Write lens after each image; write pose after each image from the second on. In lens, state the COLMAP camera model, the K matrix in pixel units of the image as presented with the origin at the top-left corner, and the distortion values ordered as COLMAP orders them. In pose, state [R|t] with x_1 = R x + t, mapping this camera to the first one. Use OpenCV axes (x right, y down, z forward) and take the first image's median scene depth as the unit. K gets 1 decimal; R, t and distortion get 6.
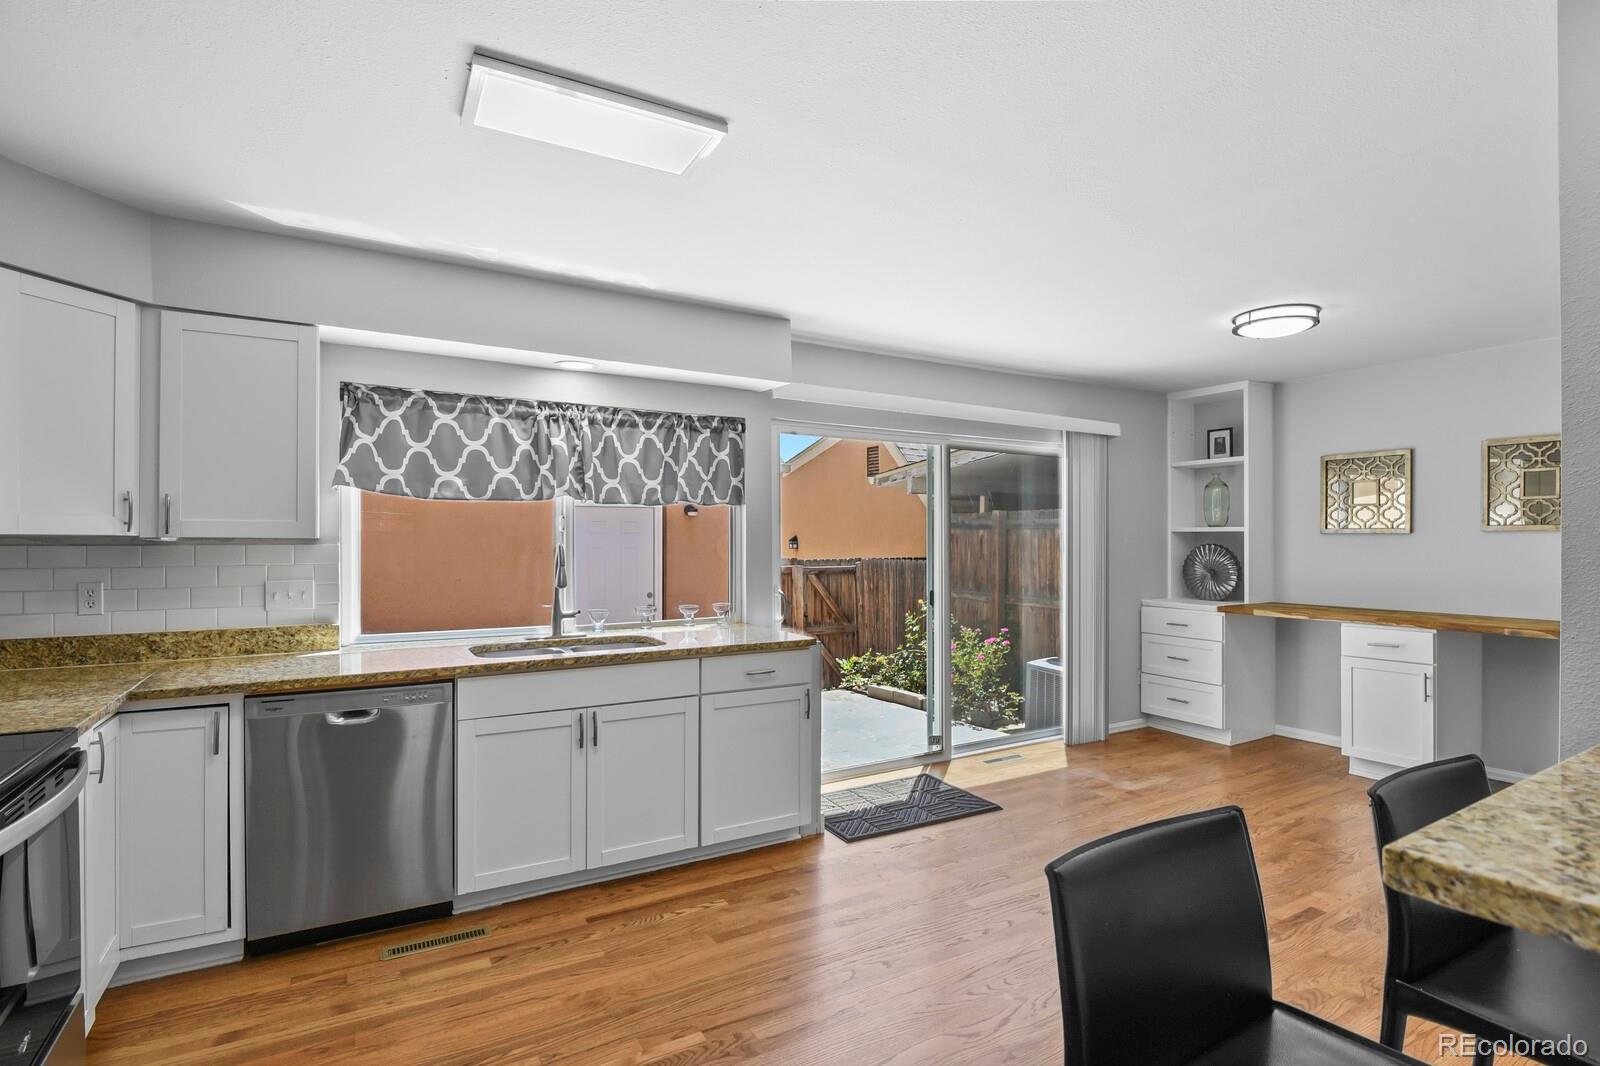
lens RADIAL K [[777.0, 0, 802.0], [0, 777.0, 533.7], [0, 0, 1]] dist [-0.014307, -0.002751]
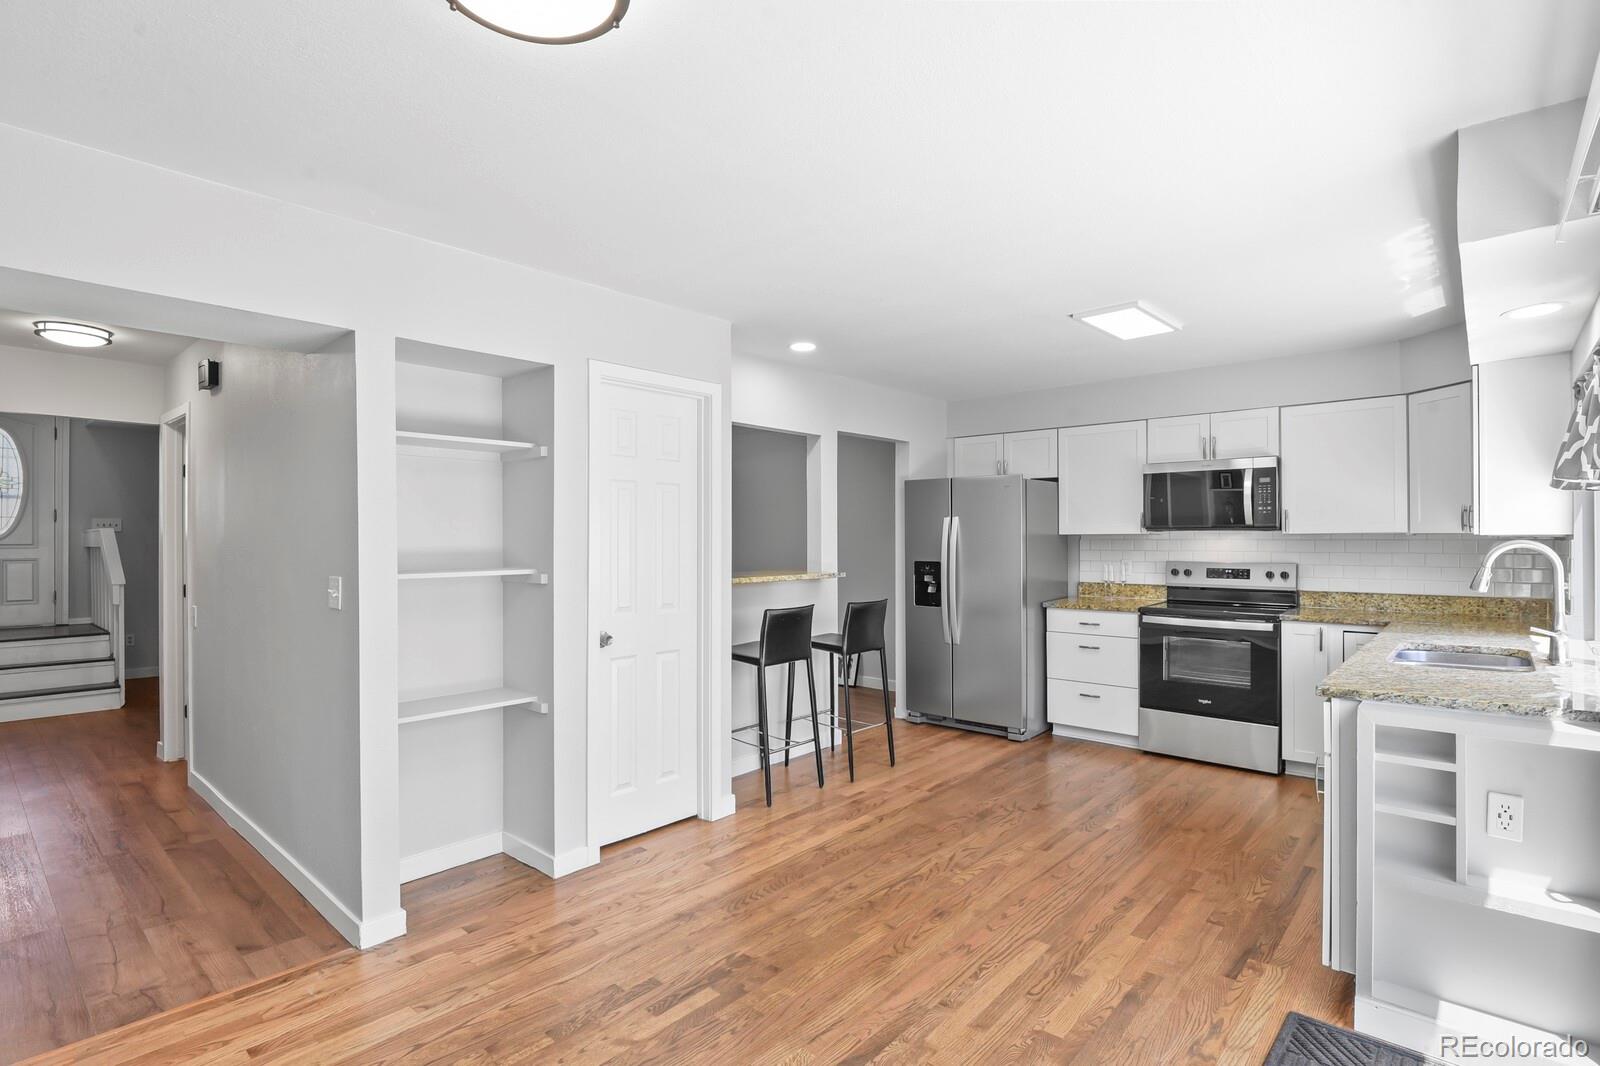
lens RADIAL K [[777.0, 0, 792.9], [0, 777.0, 536.7], [0, 0, 1]] dist [-0.014307, -0.002751]
pose [[-0.953868, 0.001596, -0.300222, 0.635372], [0.003920, 0.999967, -0.007138, 0.010816], [0.300201, -0.007986, -0.953843, 1.479522]]
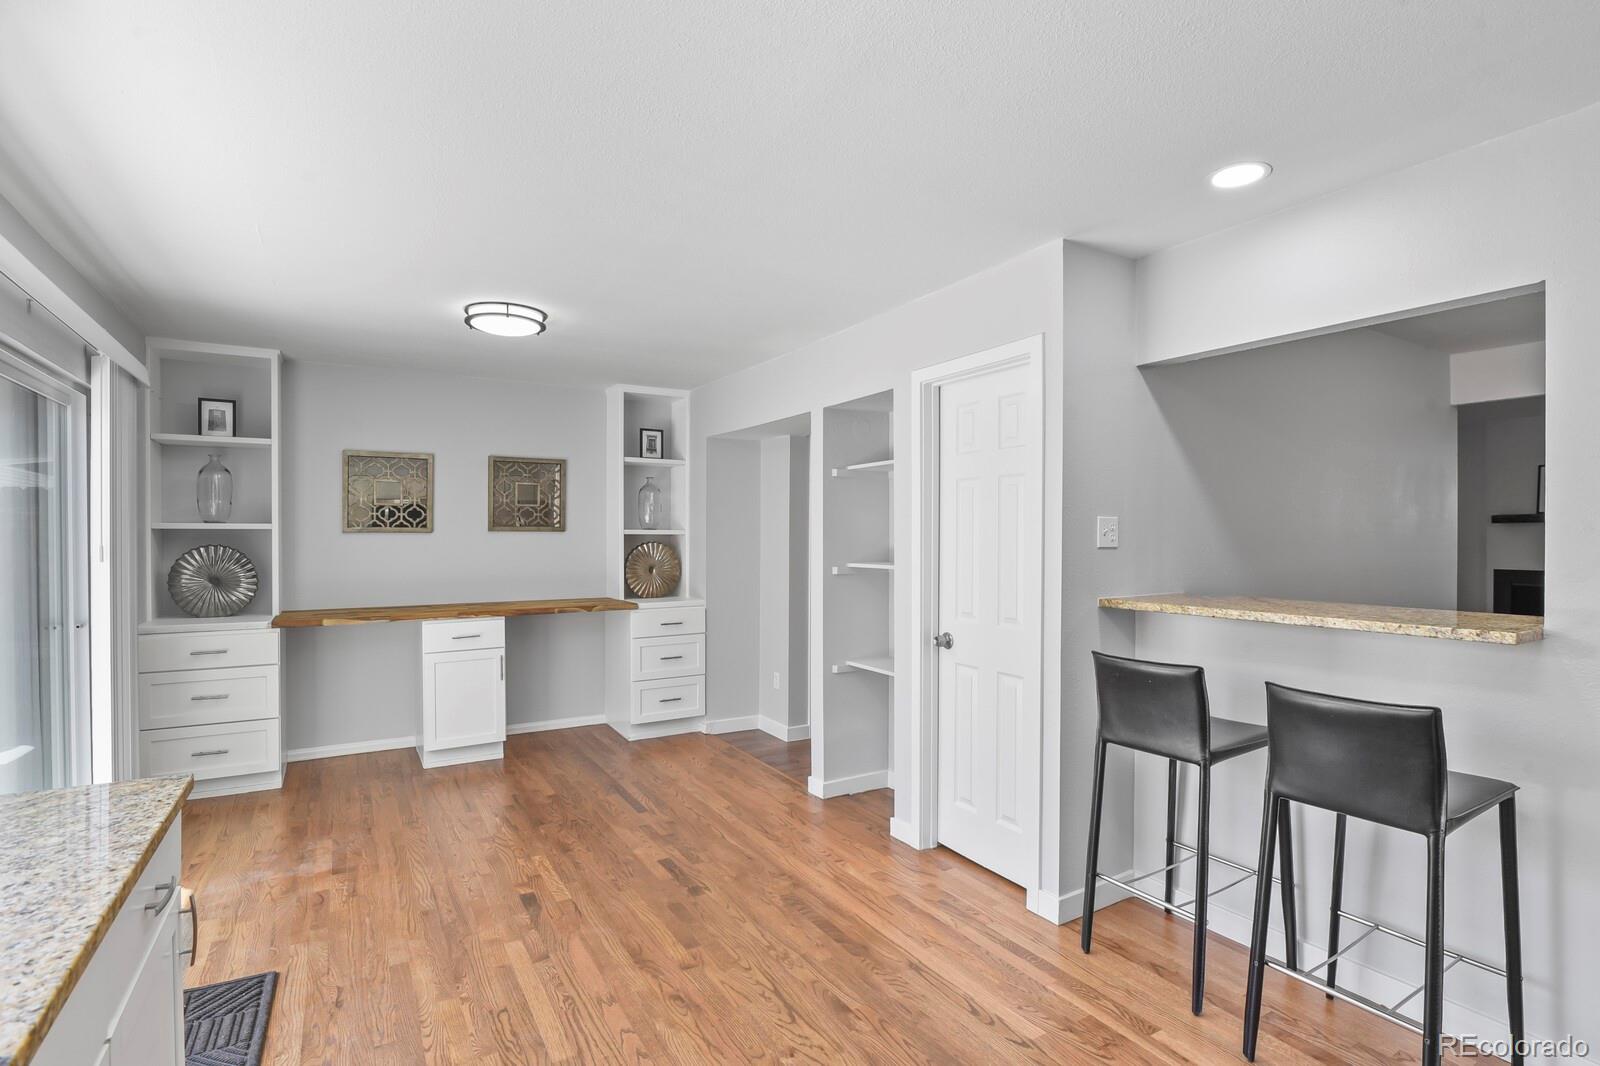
lens RADIAL K [[777.0, 0, 796.7], [0, 777.0, 539.8], [0, 0, 1]] dist [-0.014307, -0.002751]
pose [[0.000725, -0.003628, 0.999993, -0.399598], [-0.003811, 0.999986, 0.003630, 0.004955], [-0.999992, -0.003814, 0.000711, 0.660247]]
